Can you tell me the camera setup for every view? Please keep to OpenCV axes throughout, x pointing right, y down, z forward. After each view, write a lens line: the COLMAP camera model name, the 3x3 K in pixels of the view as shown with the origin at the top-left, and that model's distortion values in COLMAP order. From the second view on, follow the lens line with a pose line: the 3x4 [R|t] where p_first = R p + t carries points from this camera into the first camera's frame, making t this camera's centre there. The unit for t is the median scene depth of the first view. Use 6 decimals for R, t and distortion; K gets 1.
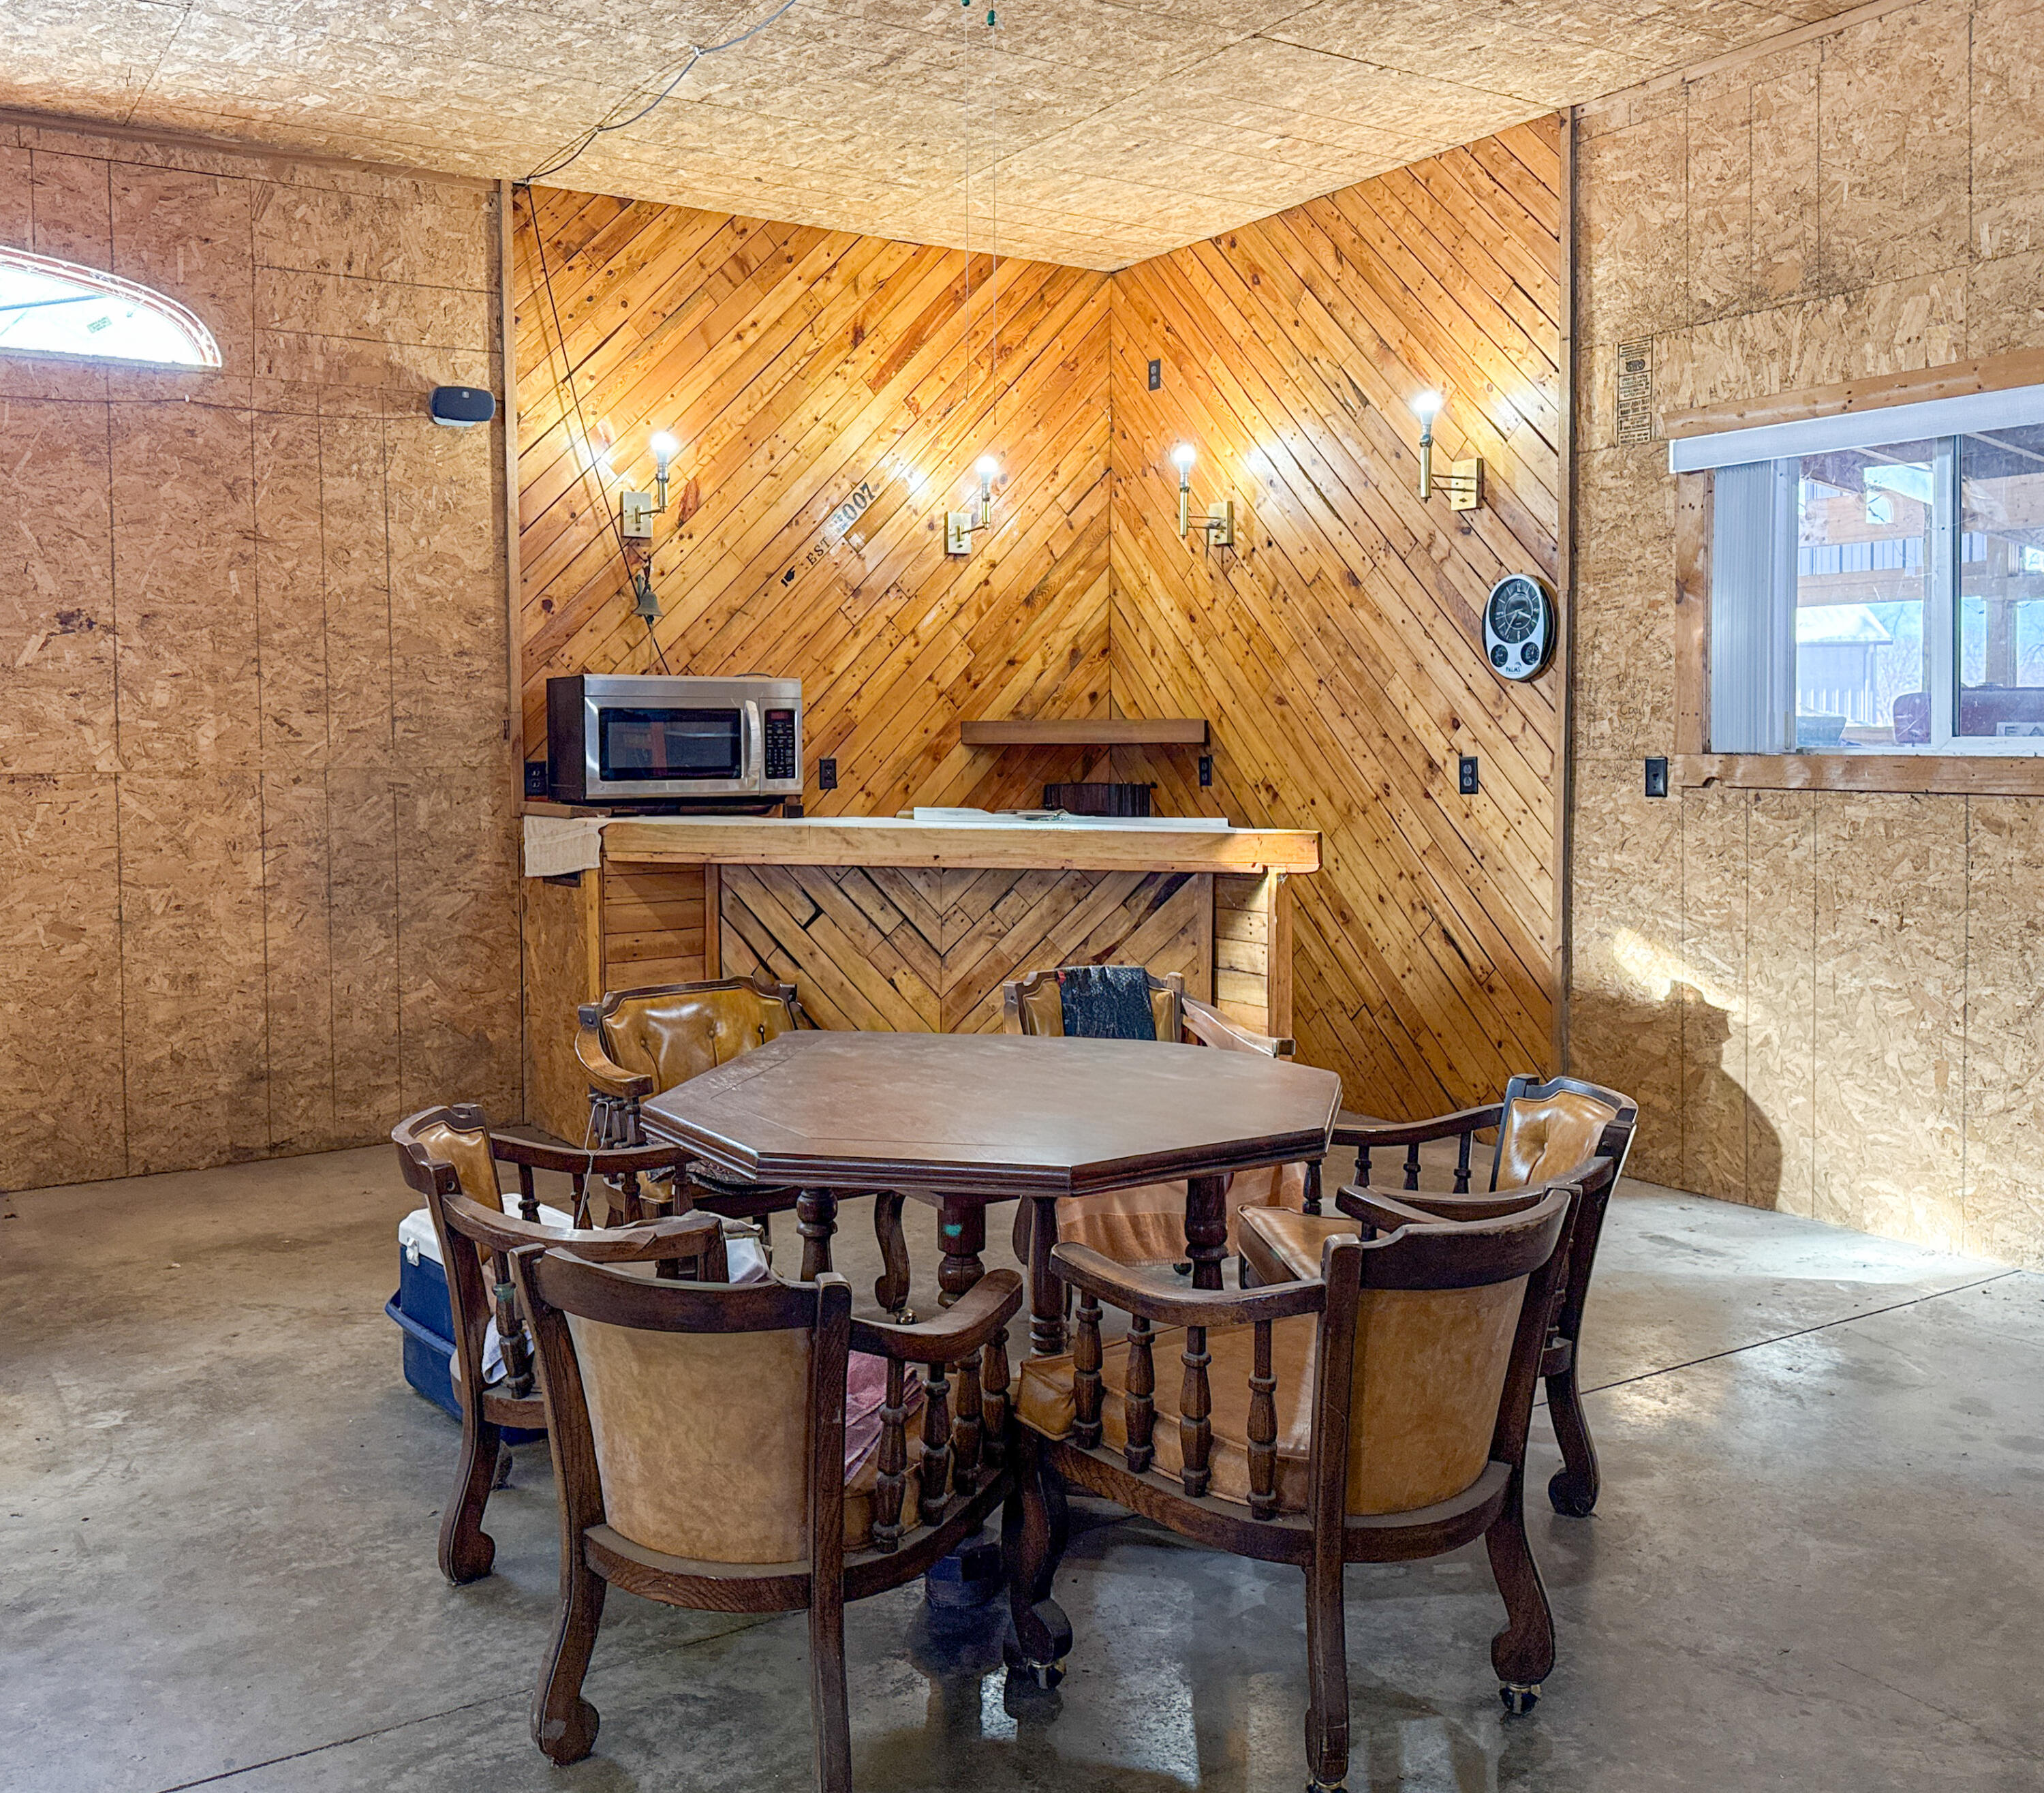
lens RADIAL K [[1915.6, 0, 1022.5], [0, 1915.6, 801.6], [0, 0, 1]] dist [0.108090, -0.221952]
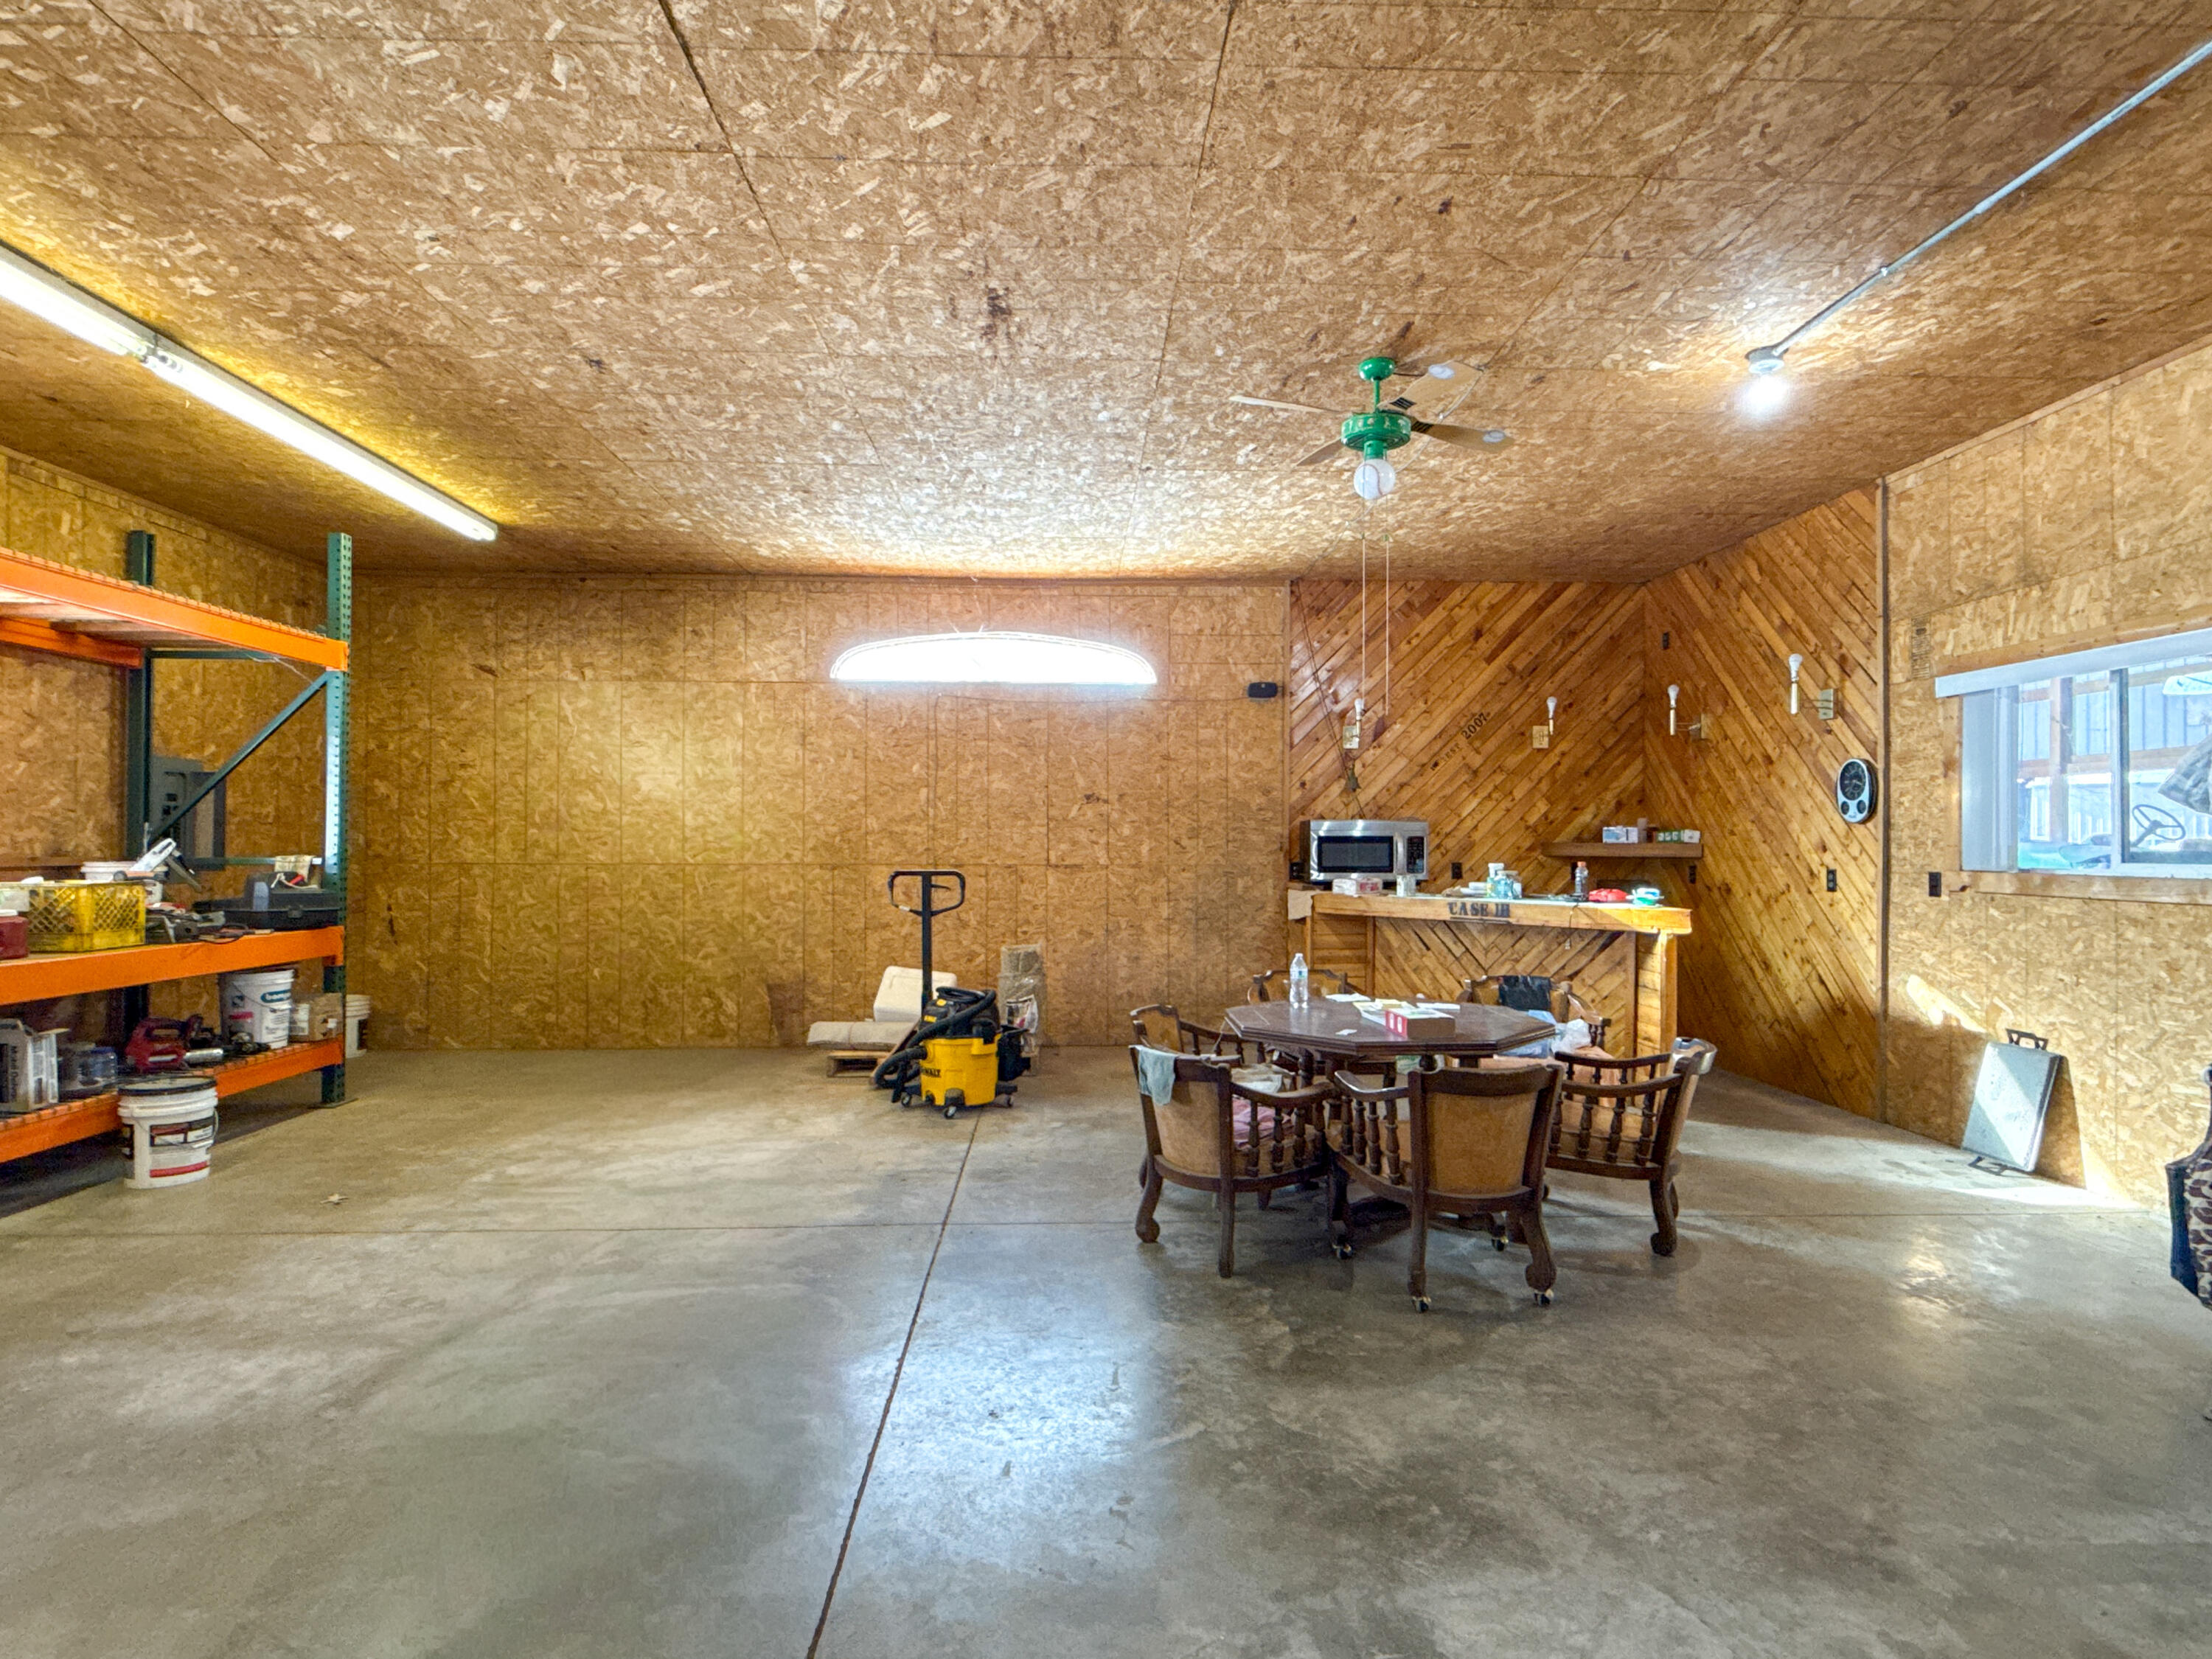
lens RADIAL K [[1166.4, 0, 1106.0], [0, 1166.4, 829.5], [0, 0, 1]] dist [0.000861, 0.000094]
pose [[0.868424, 0.002410, -0.495816, 0.197868], [-0.024980, 0.998931, -0.038897, -0.003122], [0.495192, 0.046164, 0.867556, -0.173018]]
